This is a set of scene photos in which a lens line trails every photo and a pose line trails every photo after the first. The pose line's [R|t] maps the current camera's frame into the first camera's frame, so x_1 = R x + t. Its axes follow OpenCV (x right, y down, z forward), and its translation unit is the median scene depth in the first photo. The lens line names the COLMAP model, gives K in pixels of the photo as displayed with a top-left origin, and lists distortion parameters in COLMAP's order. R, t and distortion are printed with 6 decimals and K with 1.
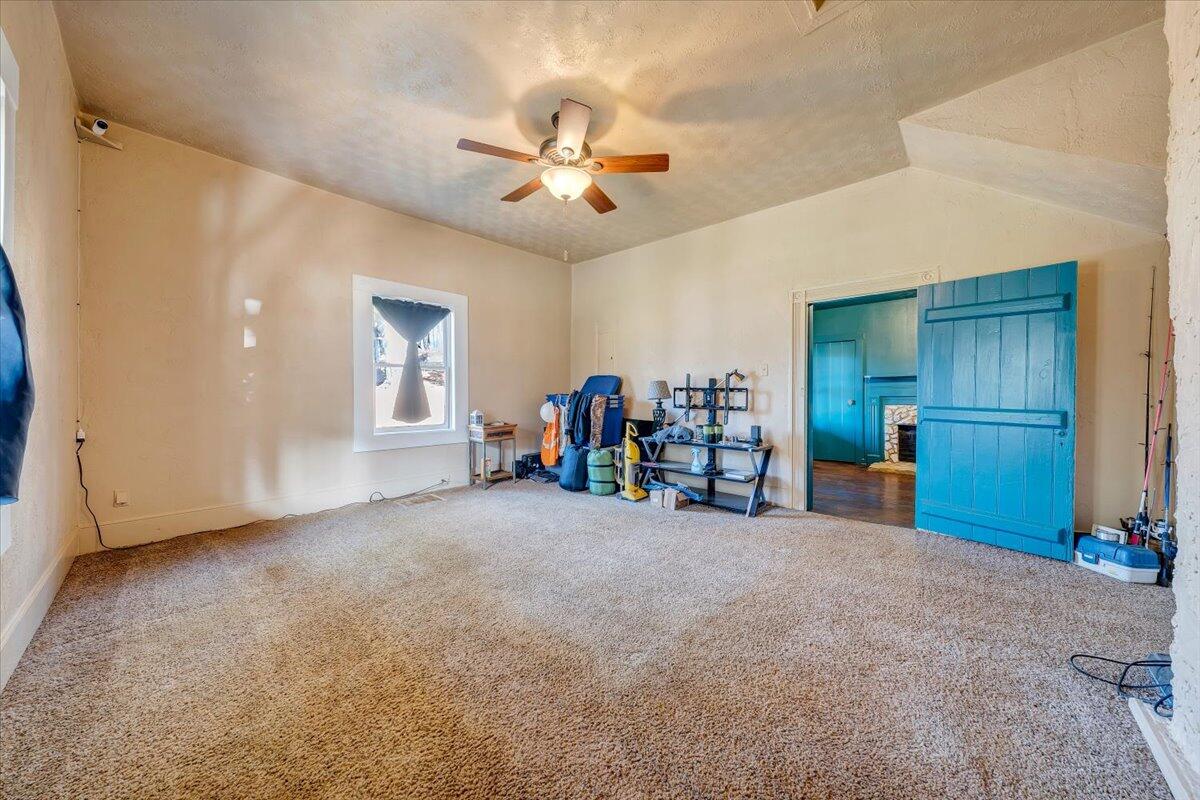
lens RADIAL K [[409.3, 0, 598.3], [0, 409.3, 397.6], [0, 0, 1]] dist [0.001011, -0.000128]
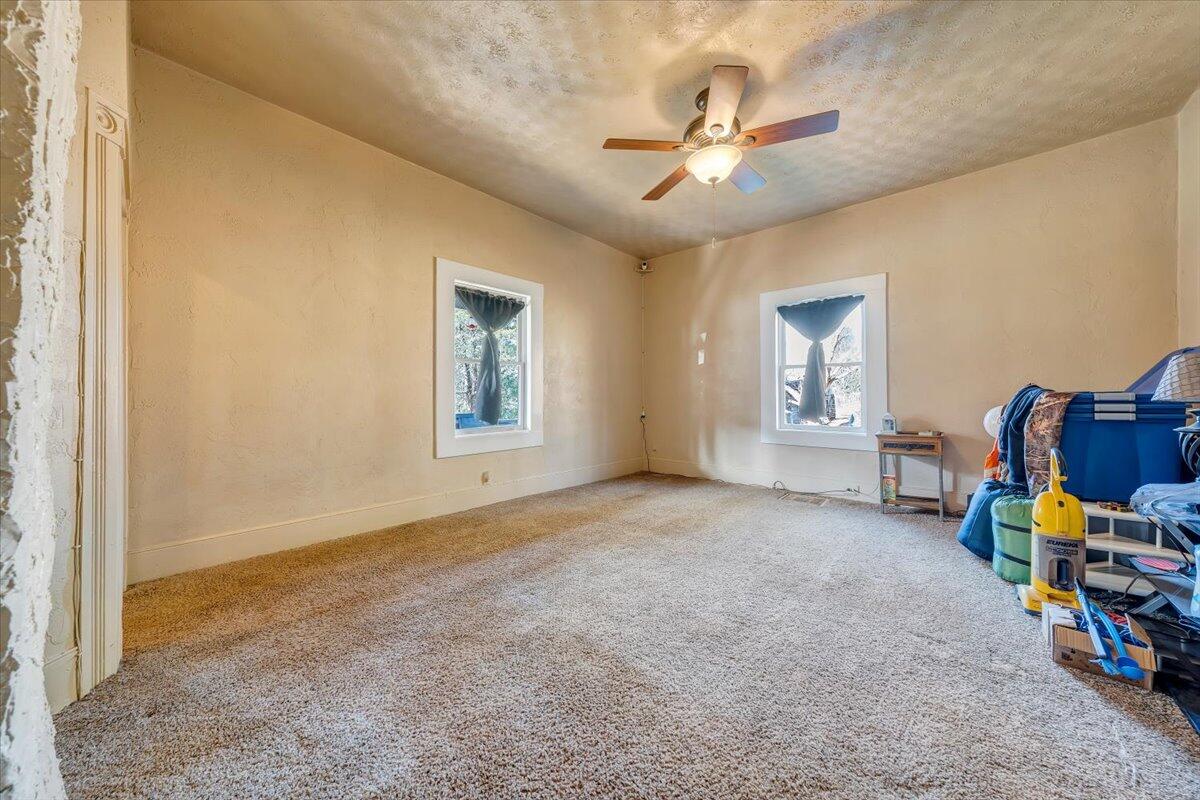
lens RADIAL K [[409.3, 0, 598.6], [0, 409.3, 397.3], [0, 0, 1]] dist [0.001011, -0.000128]
pose [[0.023920, 0.001680, -0.999712, 0.556025], [-0.008159, 0.999966, 0.001485, 0.003039], [0.999681, 0.008122, 0.023933, 0.475946]]
